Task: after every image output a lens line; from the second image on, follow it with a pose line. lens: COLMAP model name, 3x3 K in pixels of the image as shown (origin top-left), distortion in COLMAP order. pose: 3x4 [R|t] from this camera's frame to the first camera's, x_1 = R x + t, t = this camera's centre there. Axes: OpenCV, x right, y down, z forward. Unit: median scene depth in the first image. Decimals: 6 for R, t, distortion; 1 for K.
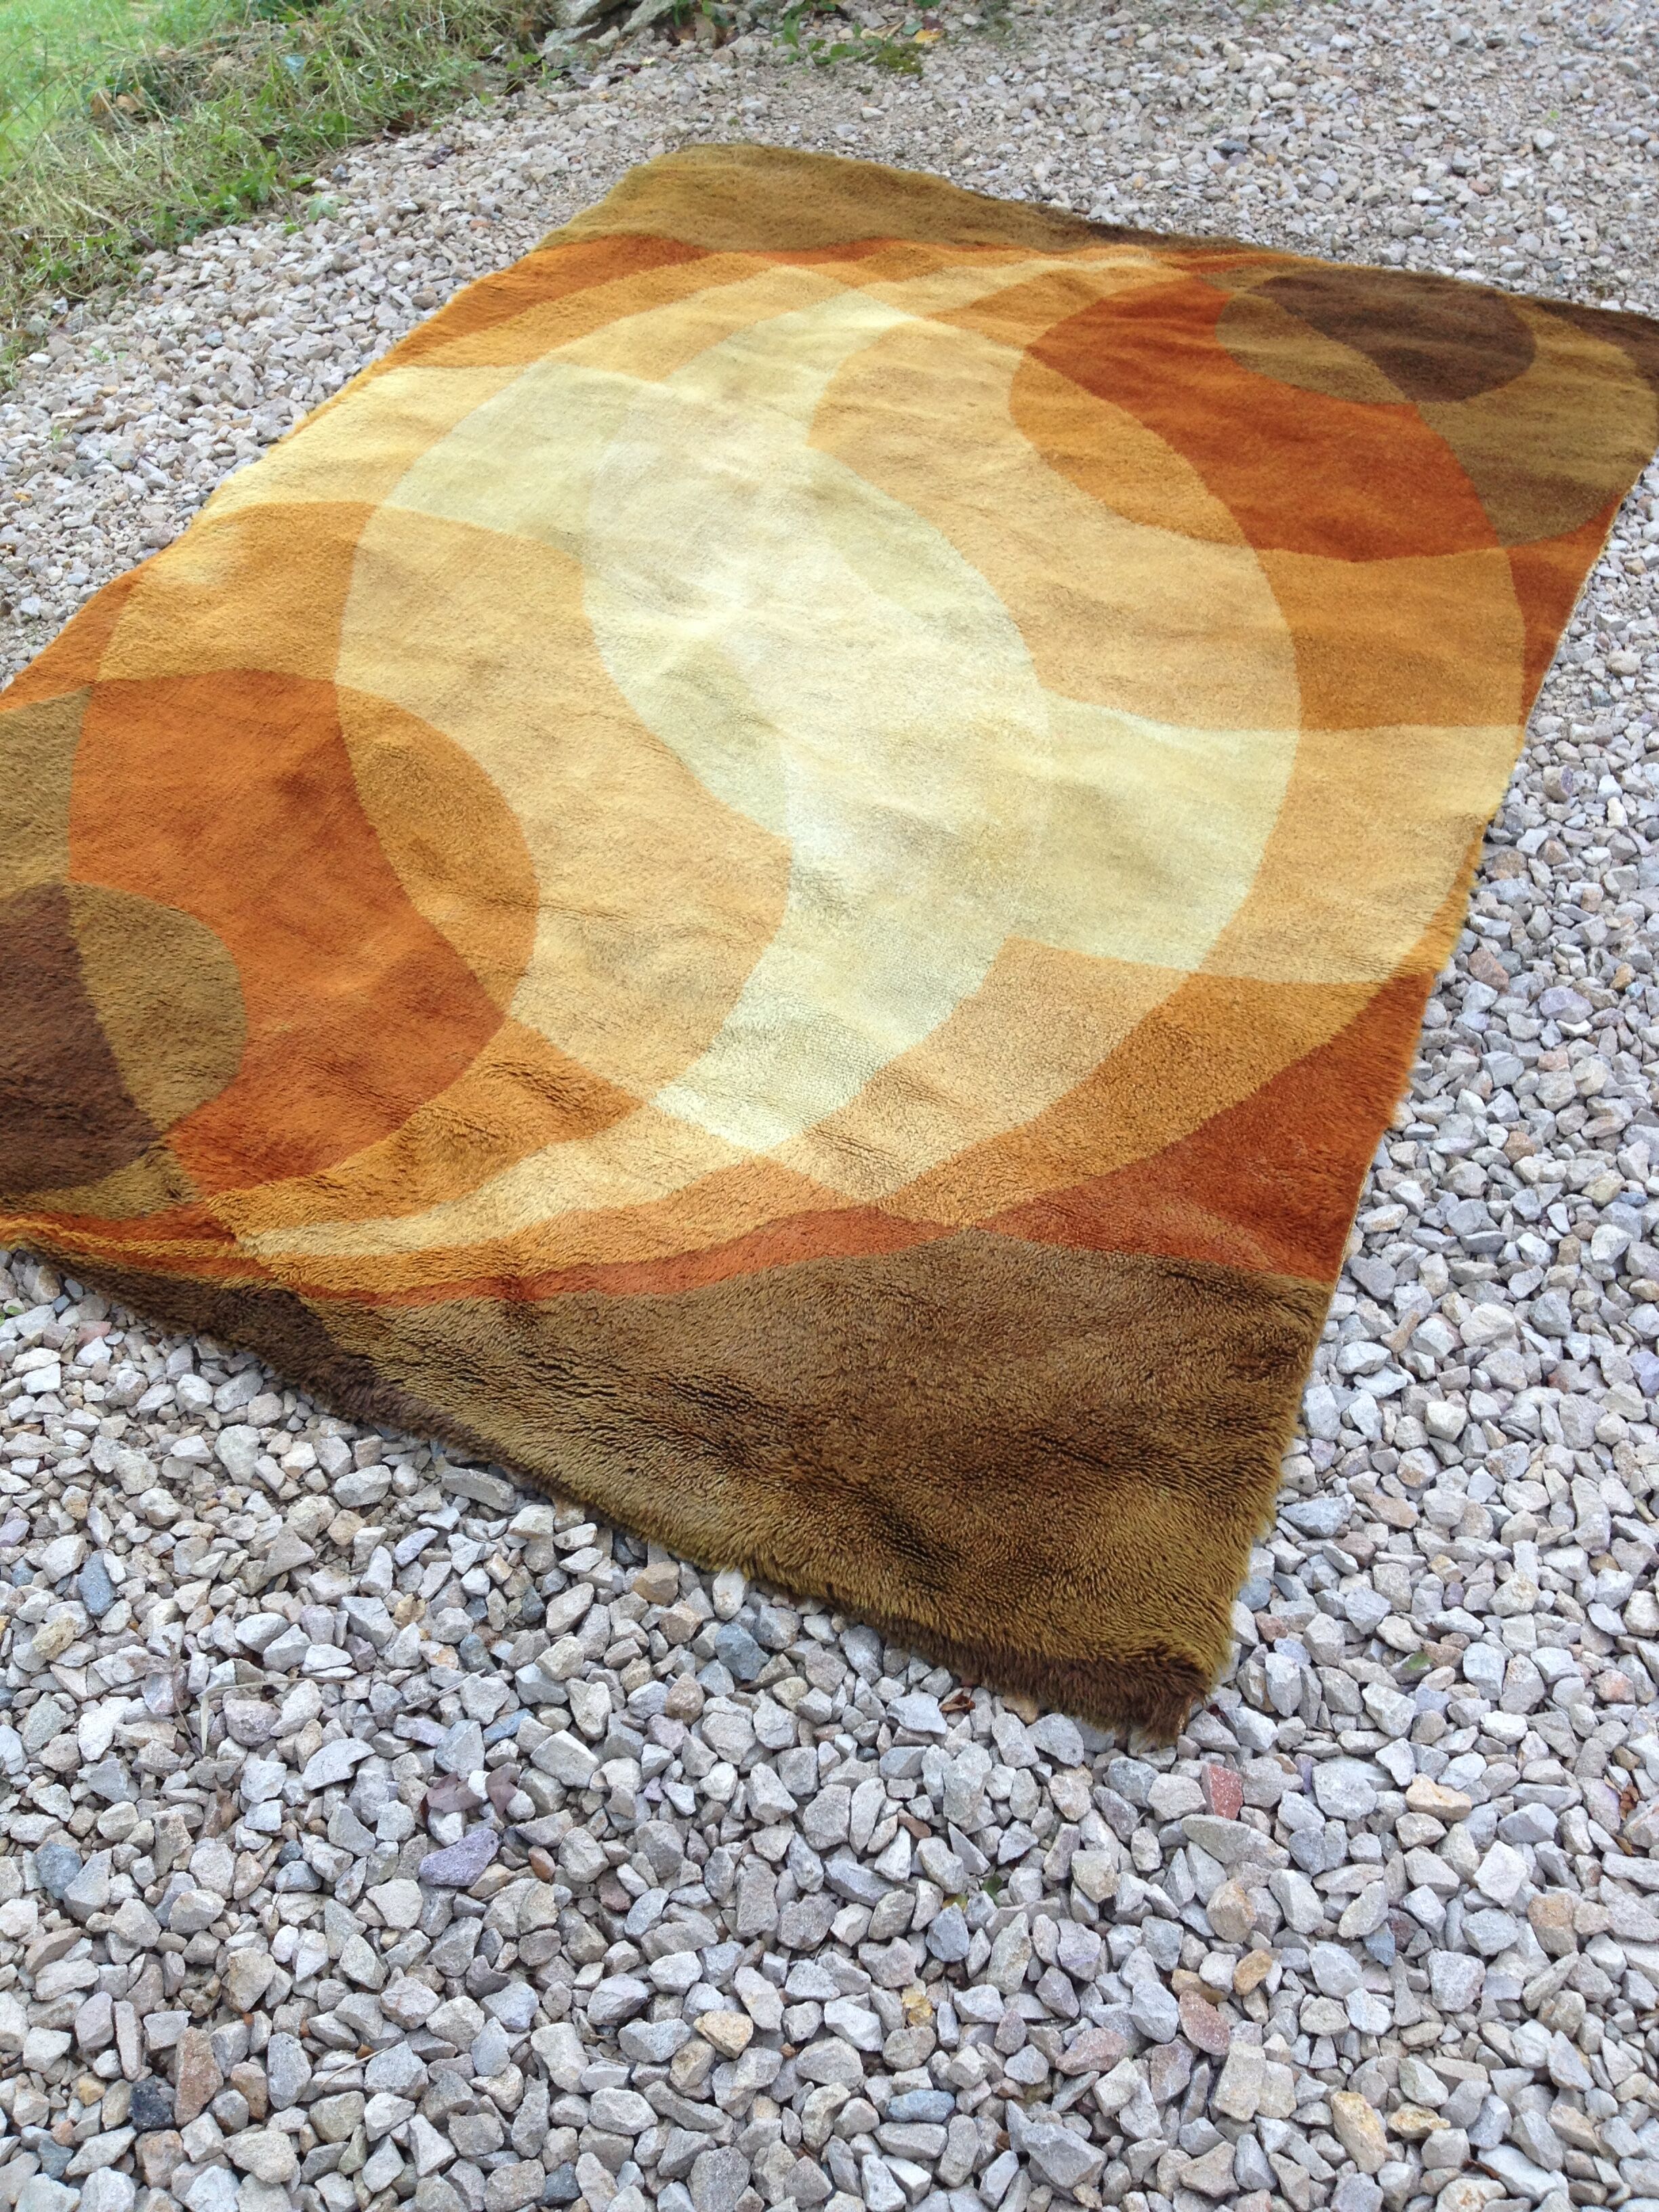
lens RADIAL K [[2115.8, 0, 811.7], [0, 2115.8, 1094.3], [0, 0, 1]] dist [0.175162, -0.444435]
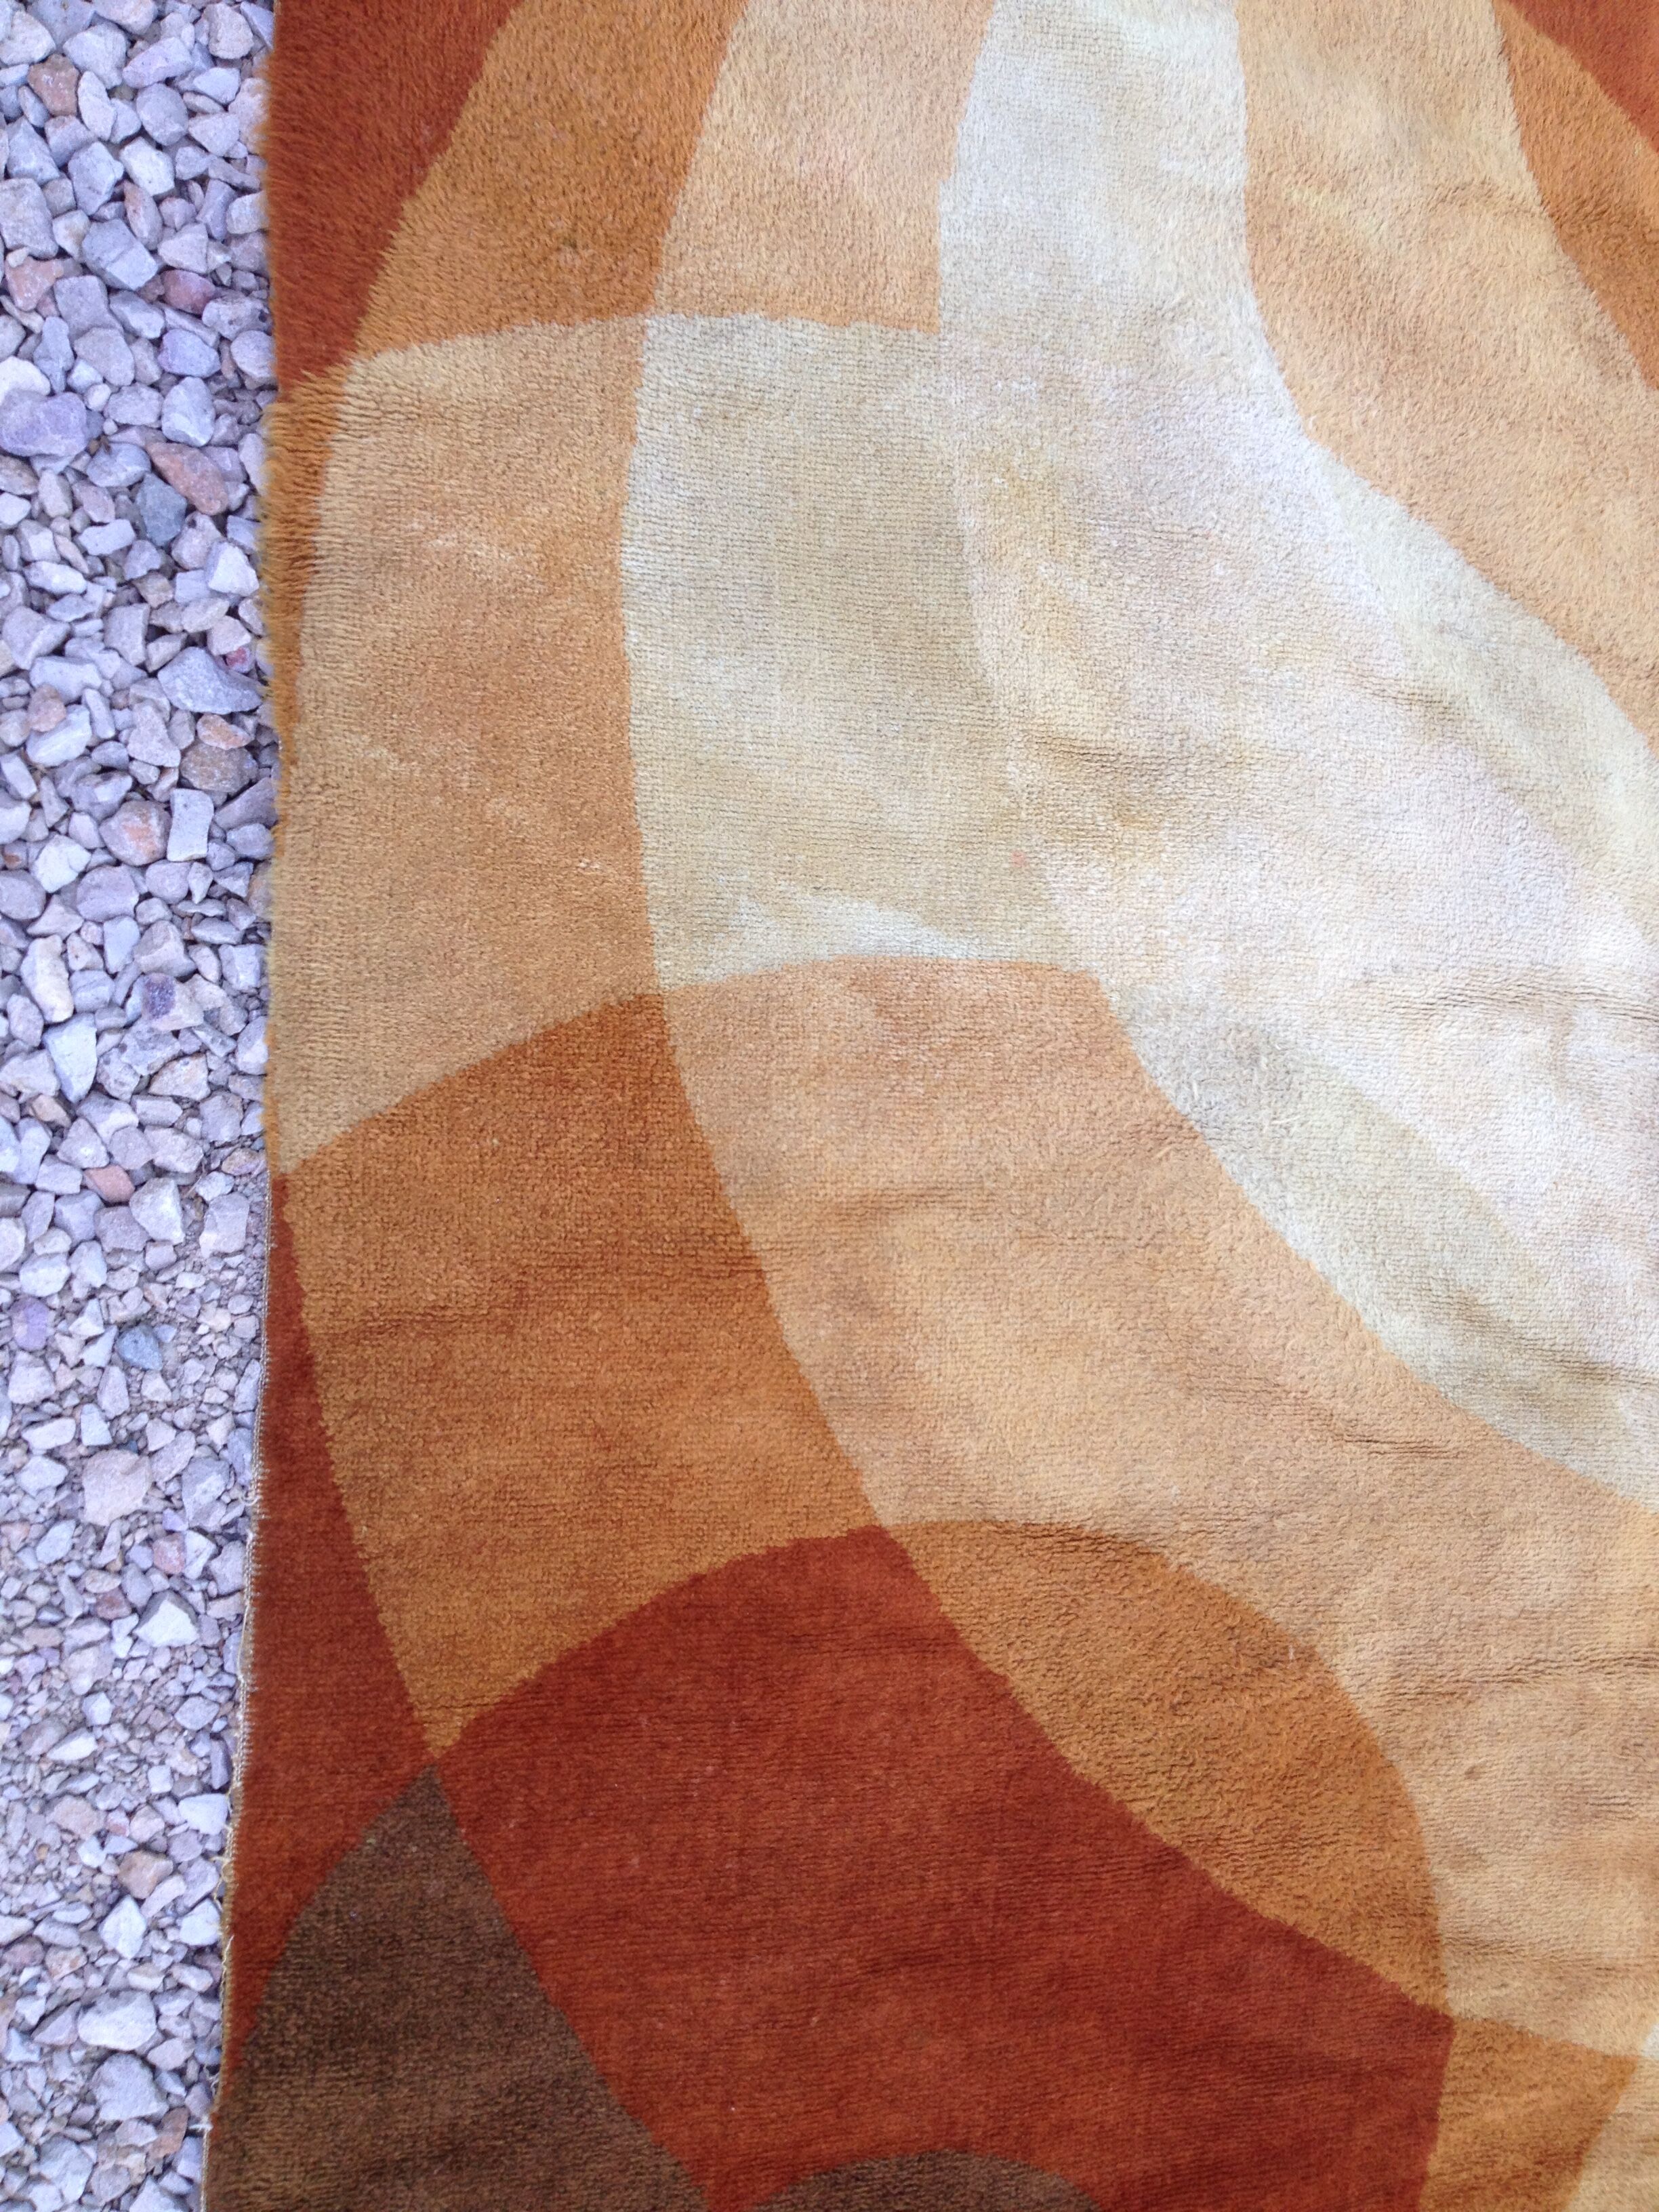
lens RADIAL K [[2156.4, 0, 800.2], [0, 2156.4, 1084.5], [0, 0, 1]] dist [0.184628, -0.498524]
pose [[-0.865246, 0.389405, -0.315773, 0.454180], [-0.501346, -0.670665, 0.546681, -0.602623], [0.001102, 0.631325, 0.775517, 0.706896]]
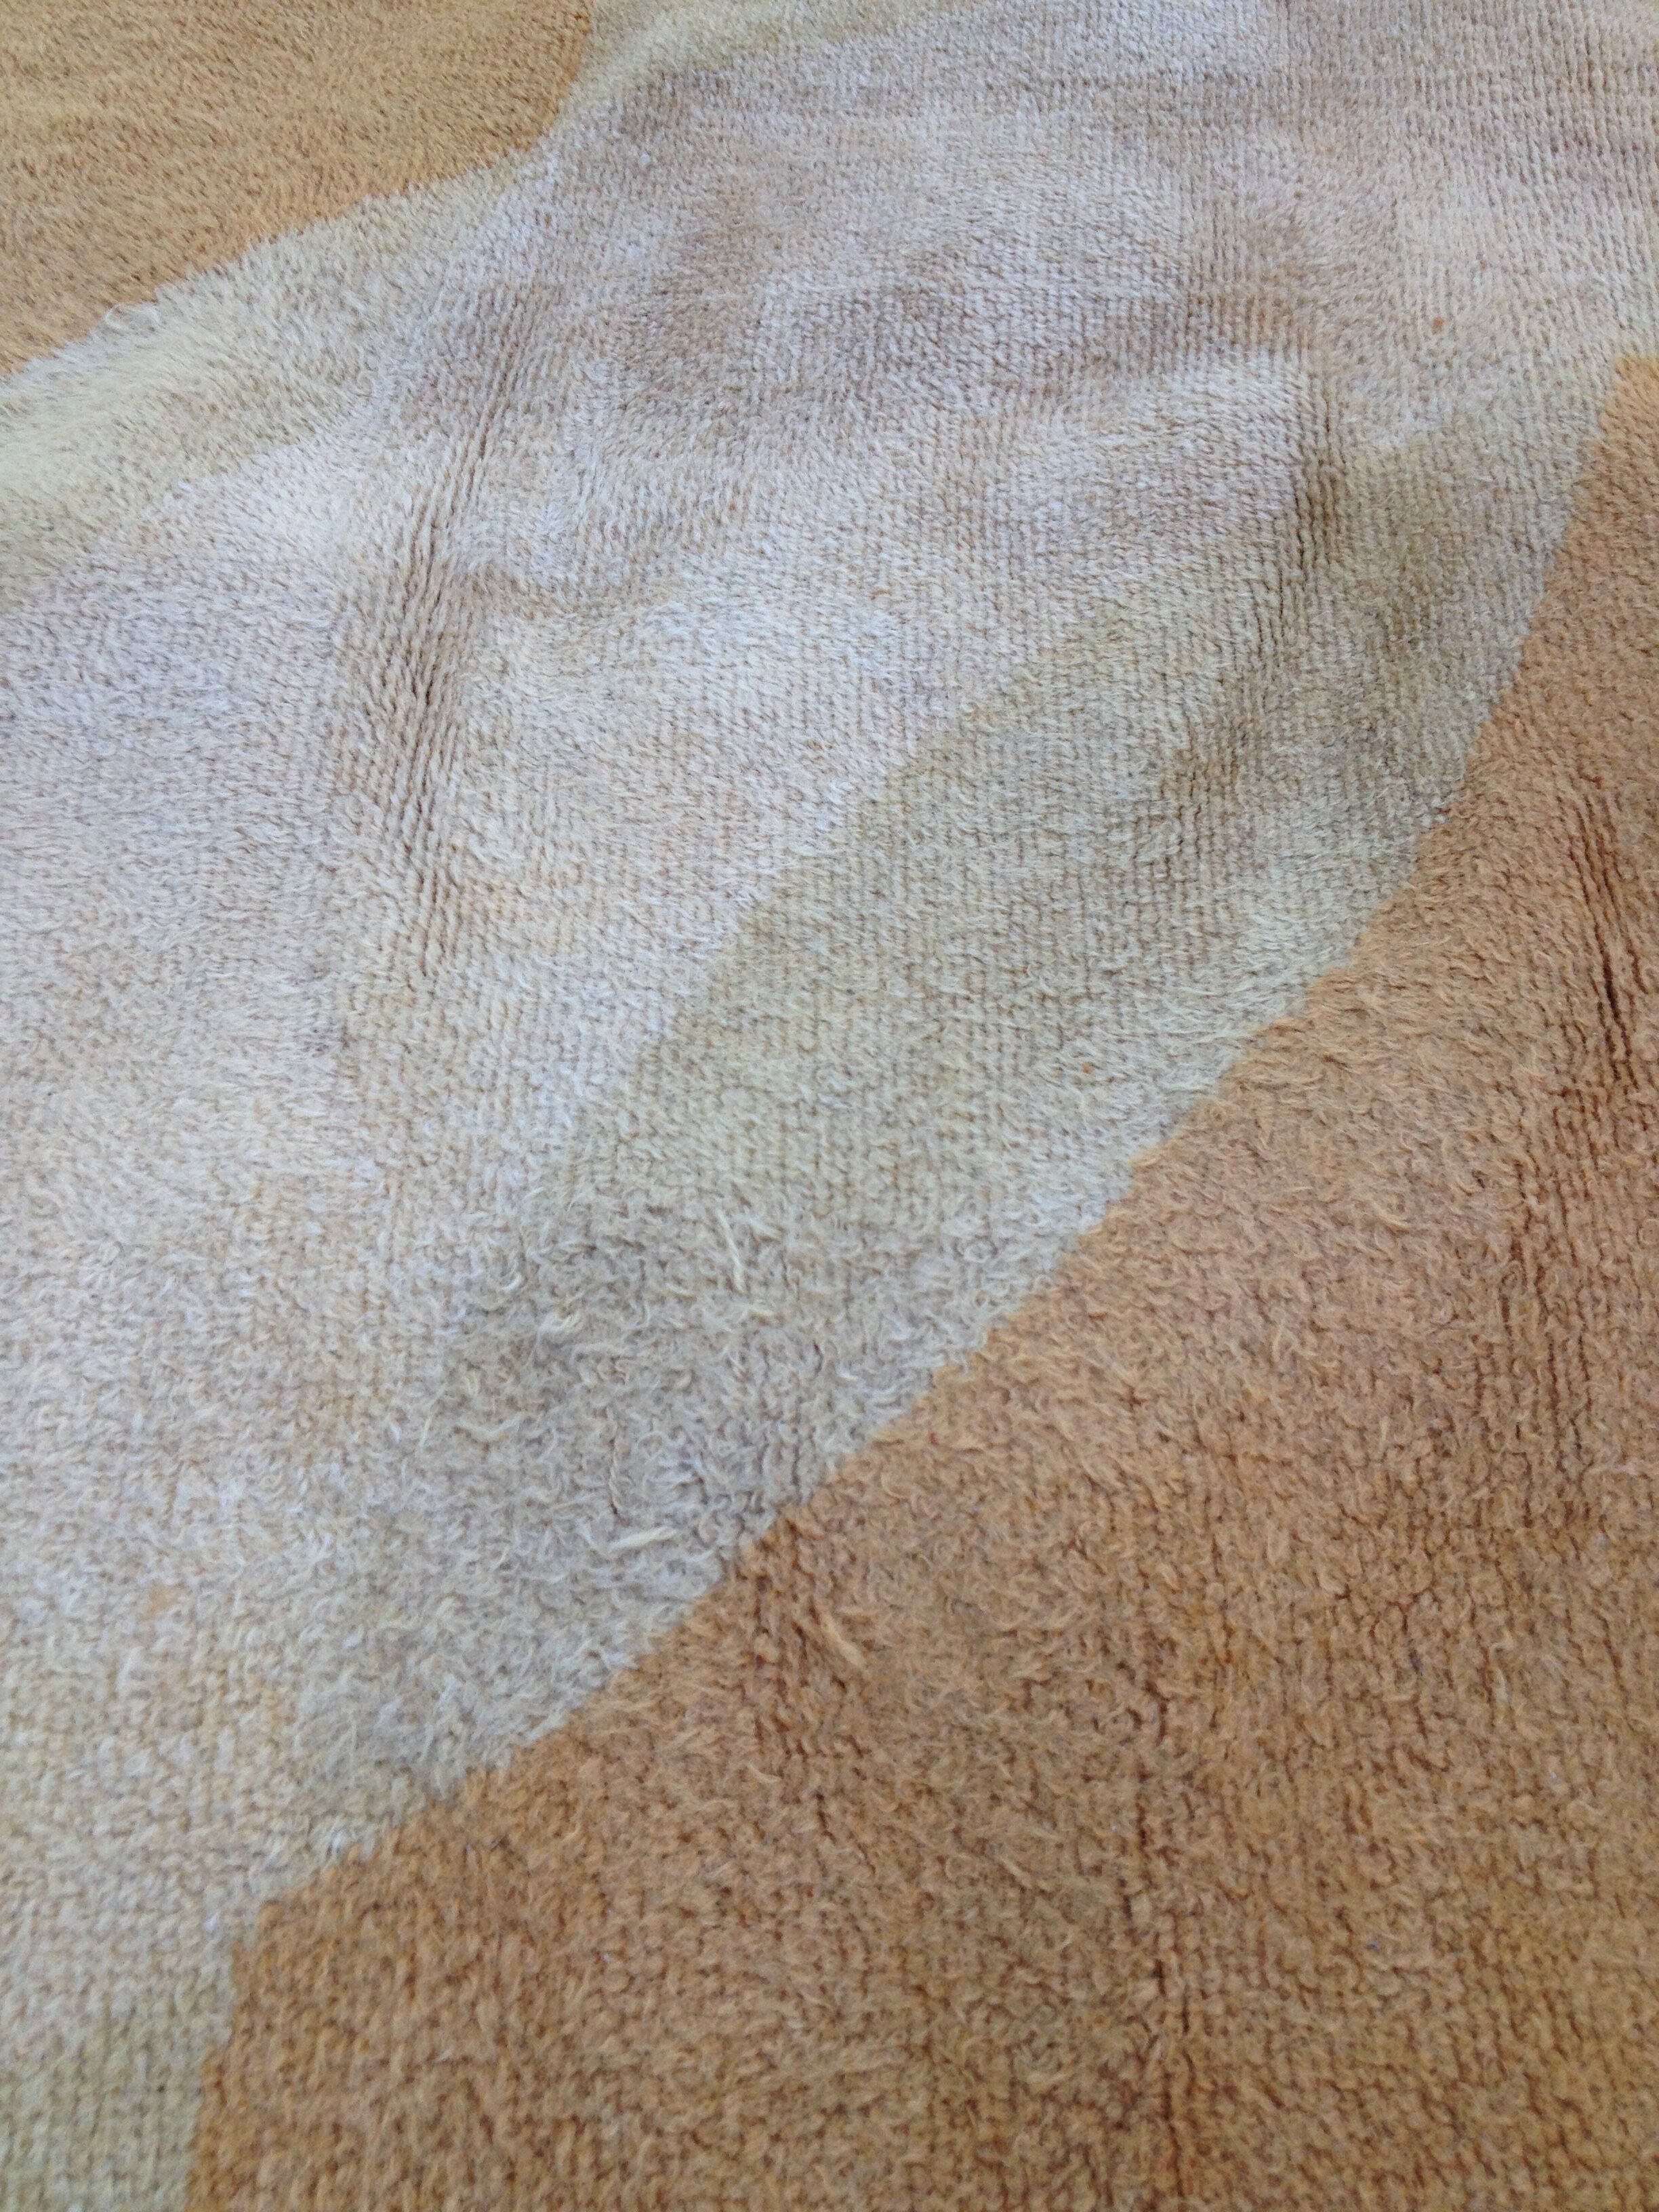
lens RADIAL K [[2115.8, 0, 811.7], [0, 2115.8, 1094.3], [0, 0, 1]] dist [0.175162, -0.444435]
pose [[0.428997, 0.745314, -0.510361, 0.200583], [-0.655309, 0.645652, 0.392050, -0.405105], [0.621716, 0.166256, 0.765394, 1.099299]]
